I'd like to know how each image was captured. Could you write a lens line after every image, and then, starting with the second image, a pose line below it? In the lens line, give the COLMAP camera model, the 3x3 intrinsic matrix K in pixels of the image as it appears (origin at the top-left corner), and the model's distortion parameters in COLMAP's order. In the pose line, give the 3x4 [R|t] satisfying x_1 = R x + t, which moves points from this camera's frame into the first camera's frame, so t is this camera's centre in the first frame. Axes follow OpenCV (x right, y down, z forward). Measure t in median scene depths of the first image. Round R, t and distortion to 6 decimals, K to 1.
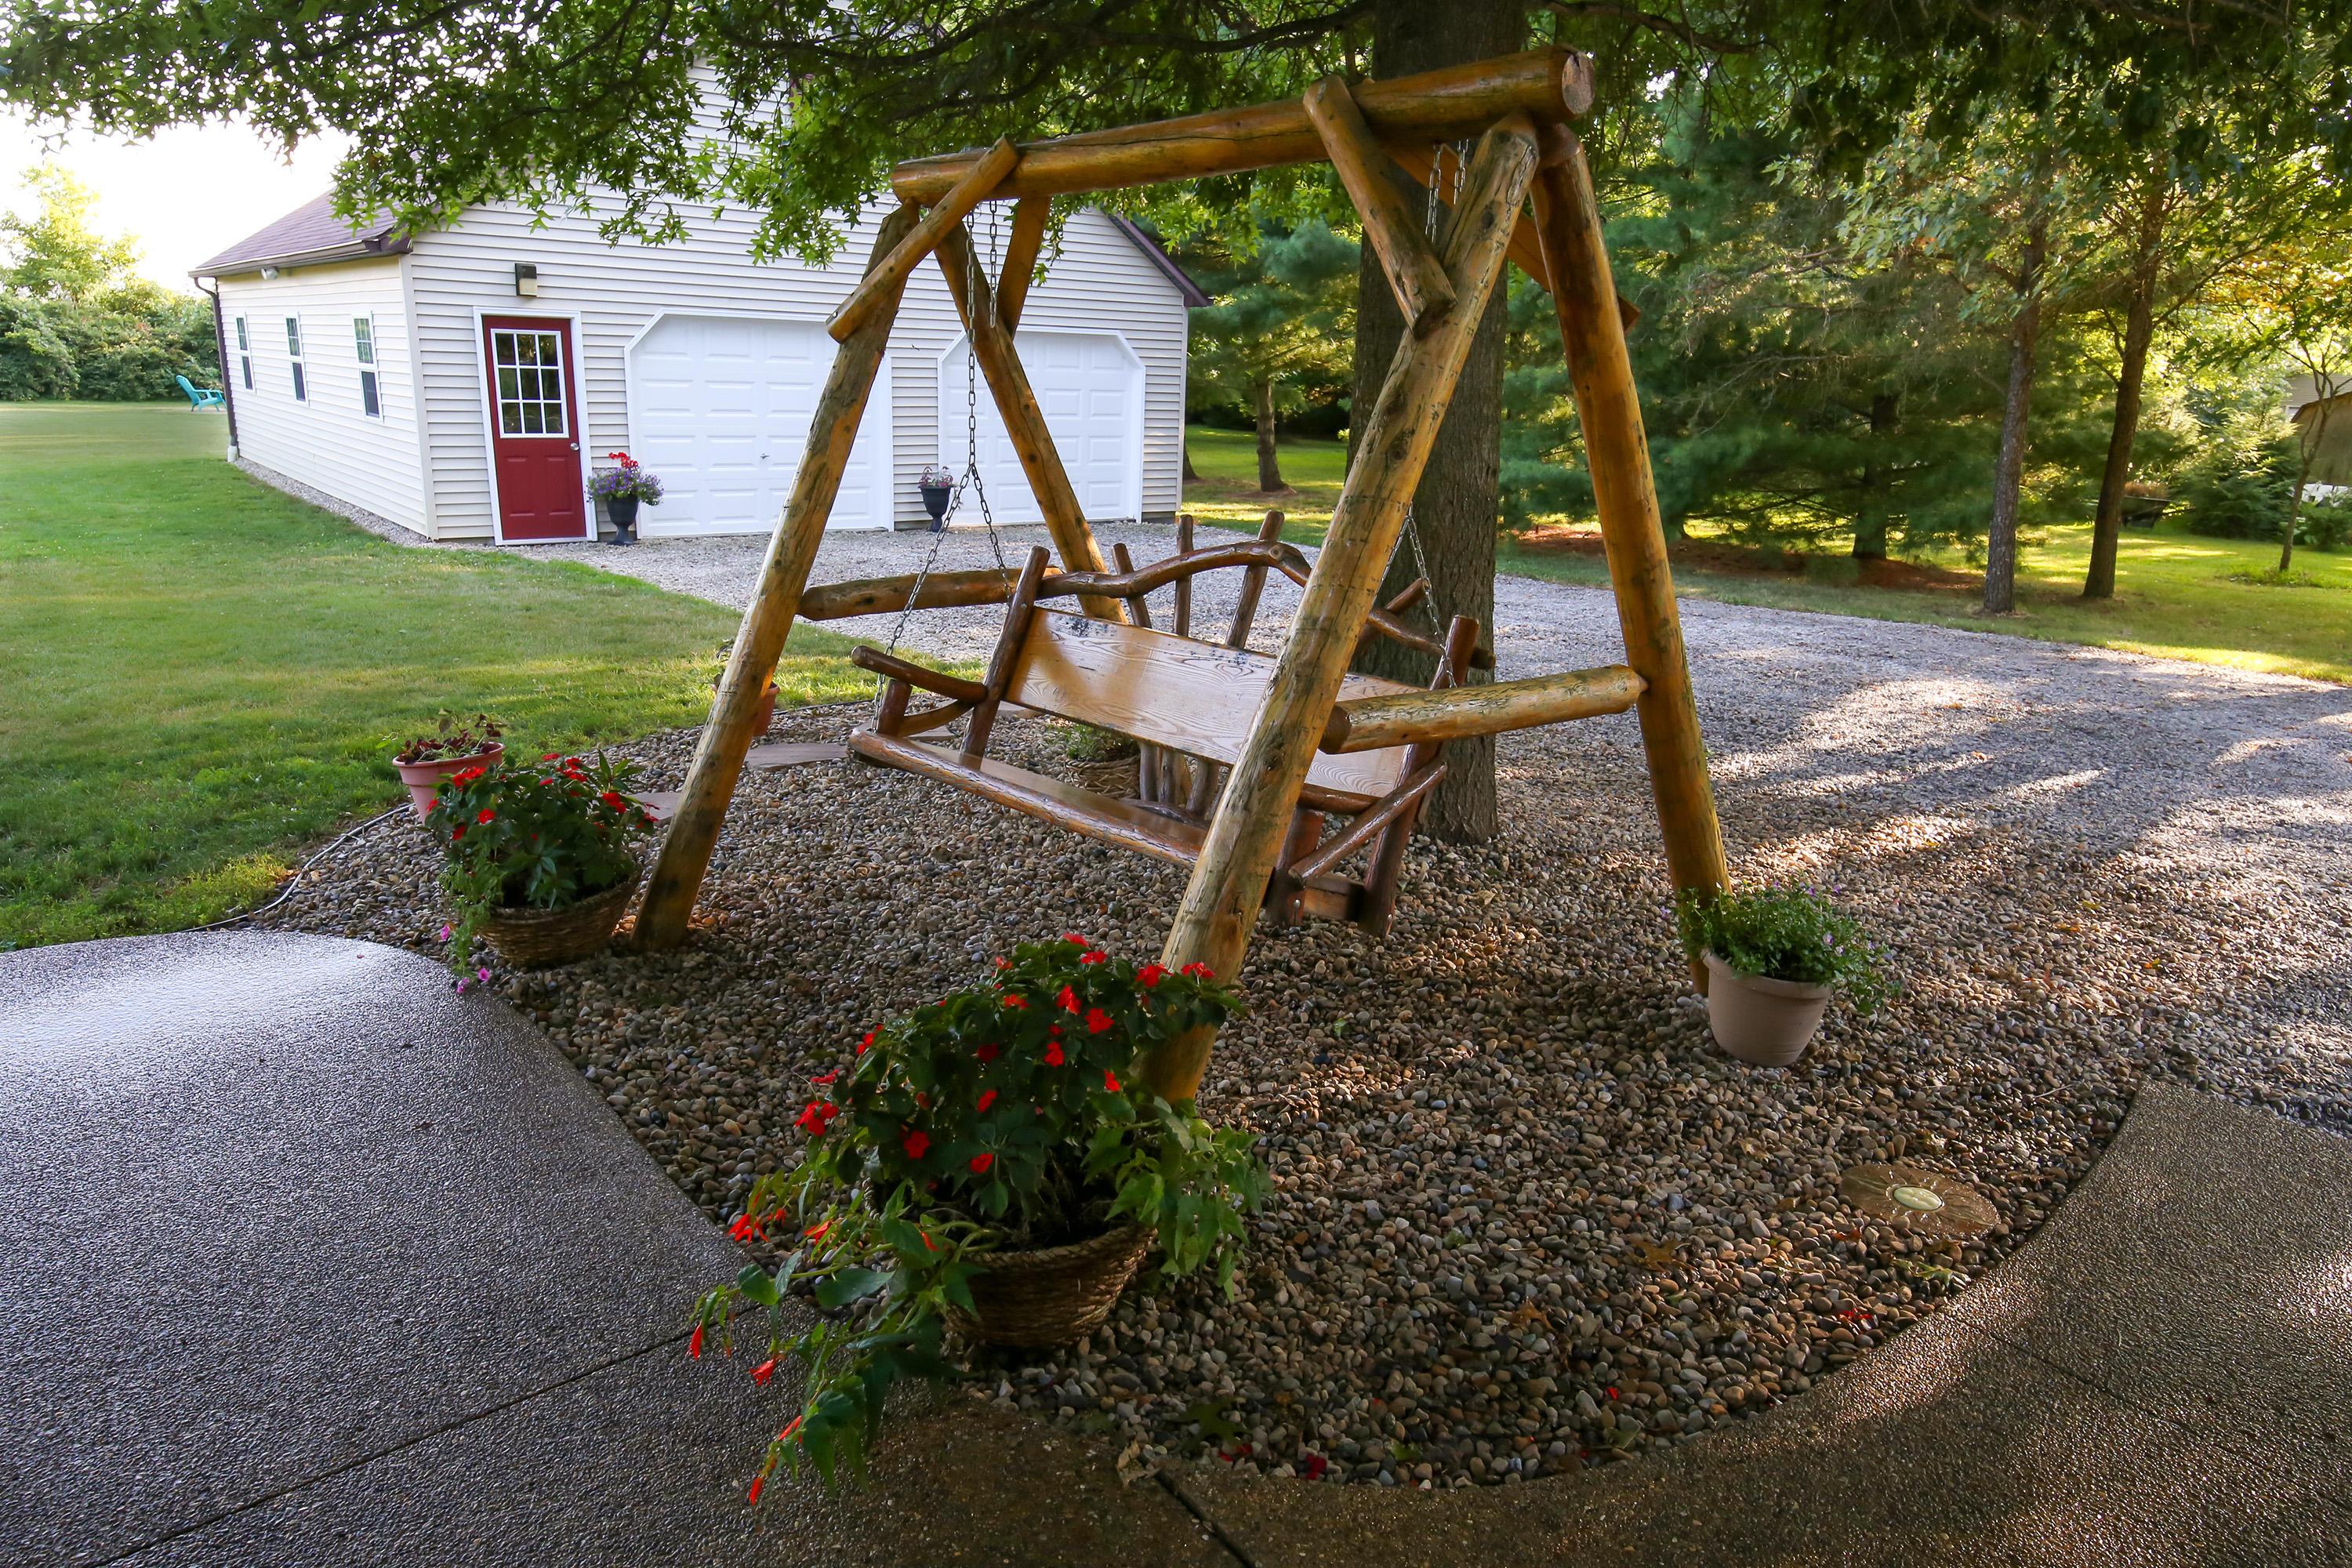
lens RADIAL K [[1527.6, 0, 1175.9], [0, 1527.6, 787.6], [0, 0, 1]] dist [0.041705, -0.007067]
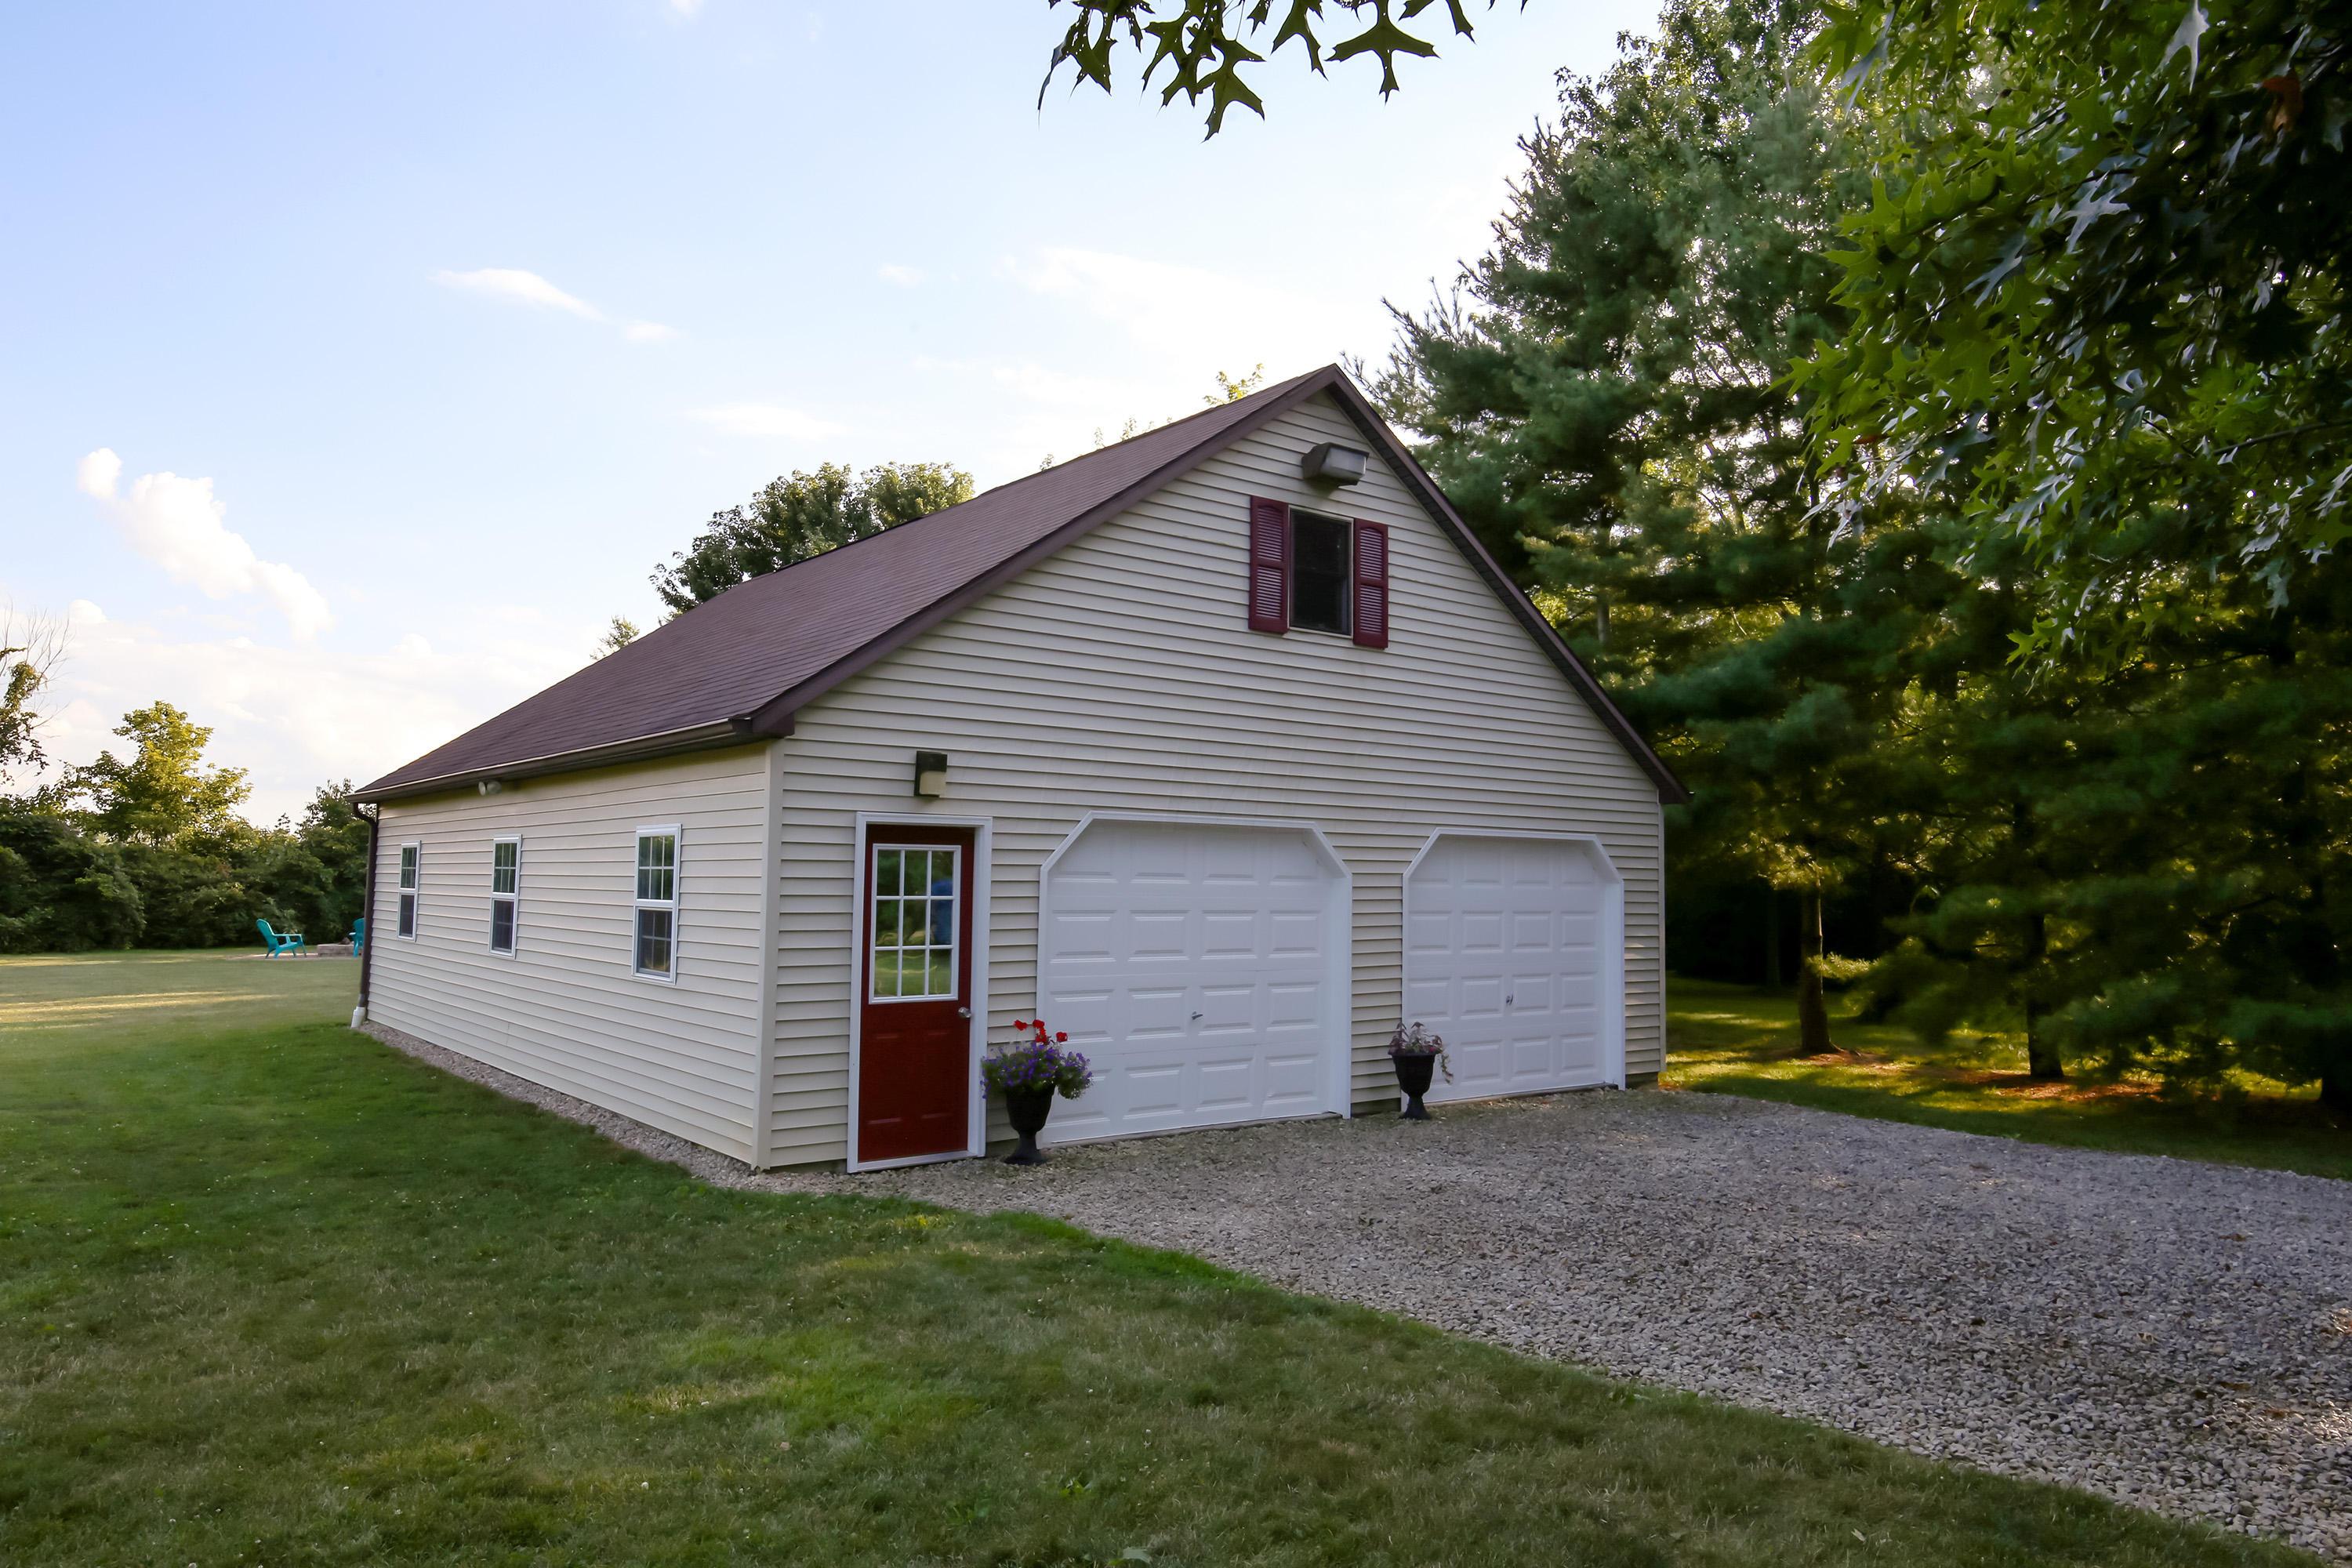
lens RADIAL K [[1527.6, 0, 1178.1], [0, 1527.6, 781.9], [0, 0, 1]] dist [0.041705, -0.007067]
pose [[0.999859, -0.016148, 0.004537, -0.262337], [0.016741, 0.944143, -0.329109, -0.084919], [0.001031, 0.329139, 0.944281, 0.304459]]
